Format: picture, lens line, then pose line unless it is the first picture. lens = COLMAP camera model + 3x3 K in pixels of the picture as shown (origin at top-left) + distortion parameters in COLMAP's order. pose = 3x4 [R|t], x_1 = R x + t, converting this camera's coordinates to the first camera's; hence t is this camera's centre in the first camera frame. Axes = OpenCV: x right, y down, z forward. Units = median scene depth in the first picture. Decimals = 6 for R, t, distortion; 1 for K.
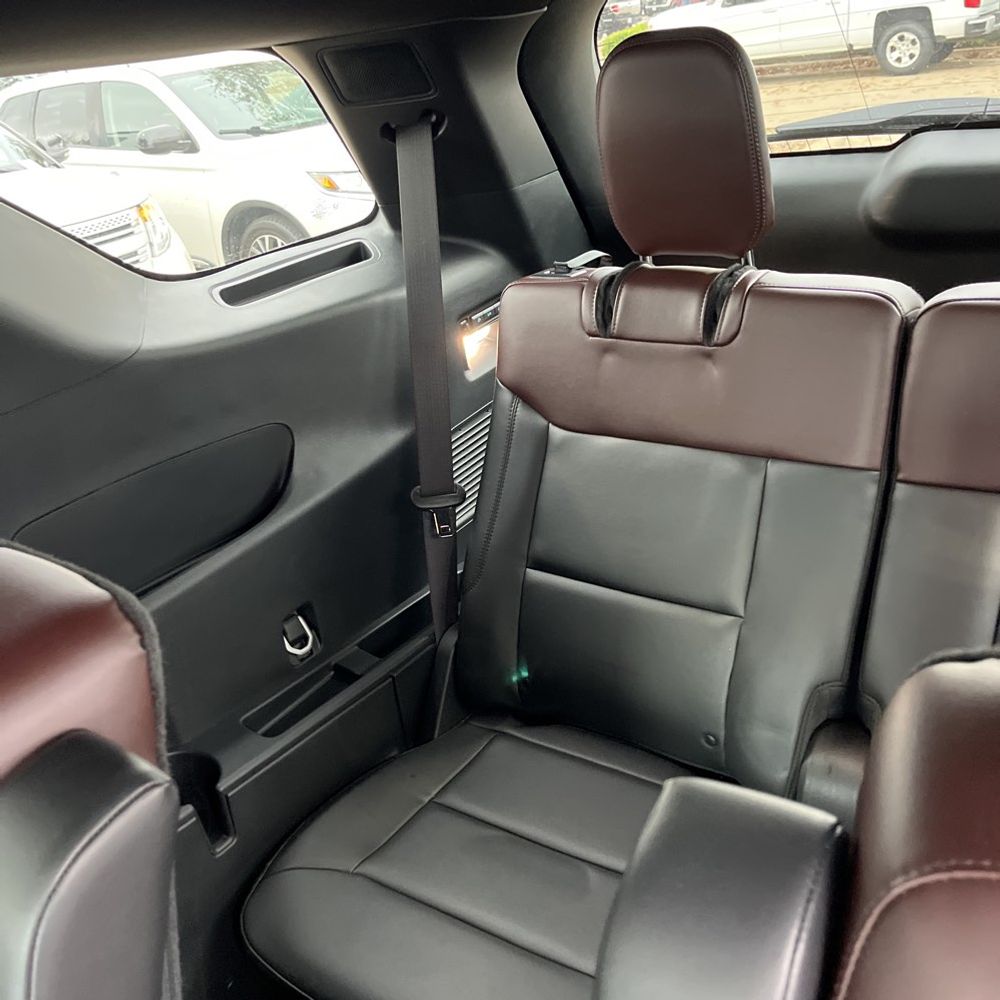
lens RADIAL K [[1007.8, 0, 502.1], [0, 1007.8, 503.2], [0, 0, 1]] dist [0.023910, 0.000000]
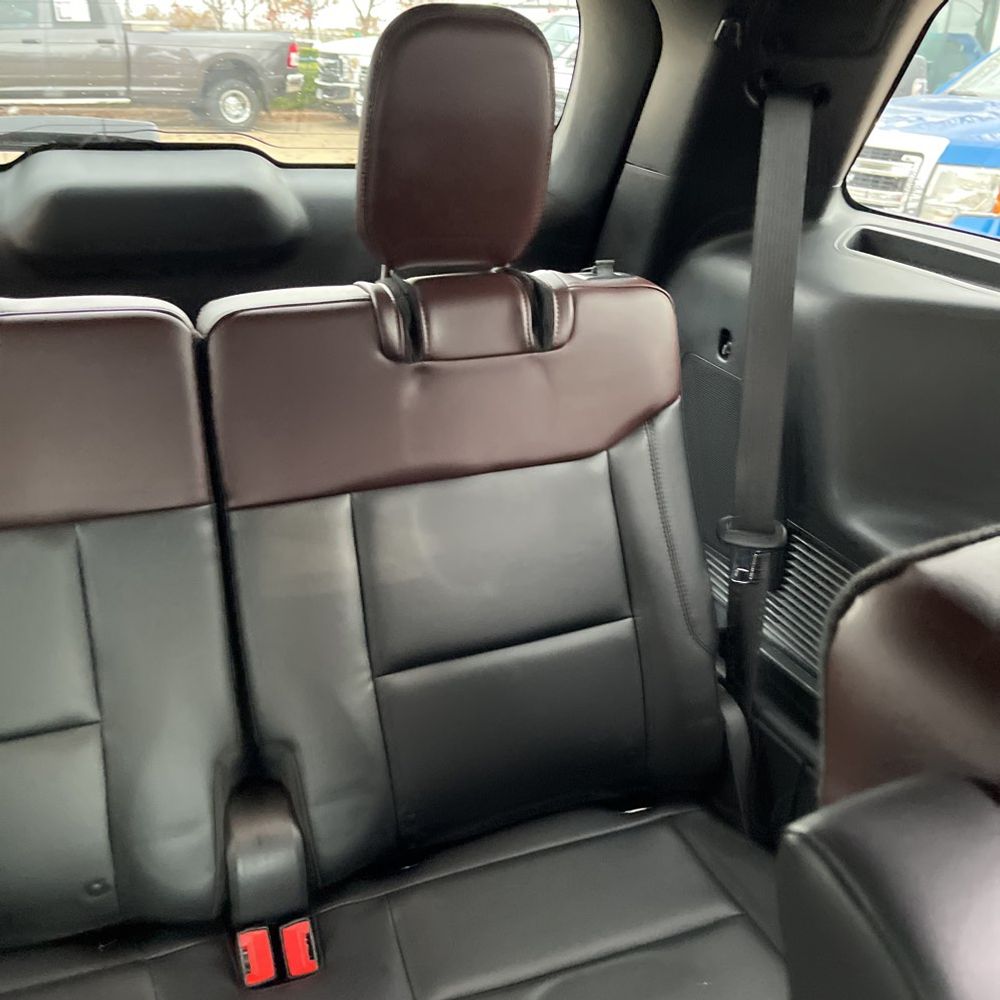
lens RADIAL K [[1007.8, 0, 493.1], [0, 1007.8, 498.4], [0, 0, 1]] dist [0.023910, 0.000000]
pose [[0.567589, -0.220530, 0.793227, -0.185264], [0.267953, 0.960485, 0.075298, -0.034773], [-0.778488, 0.169810, 0.604253, 0.240941]]
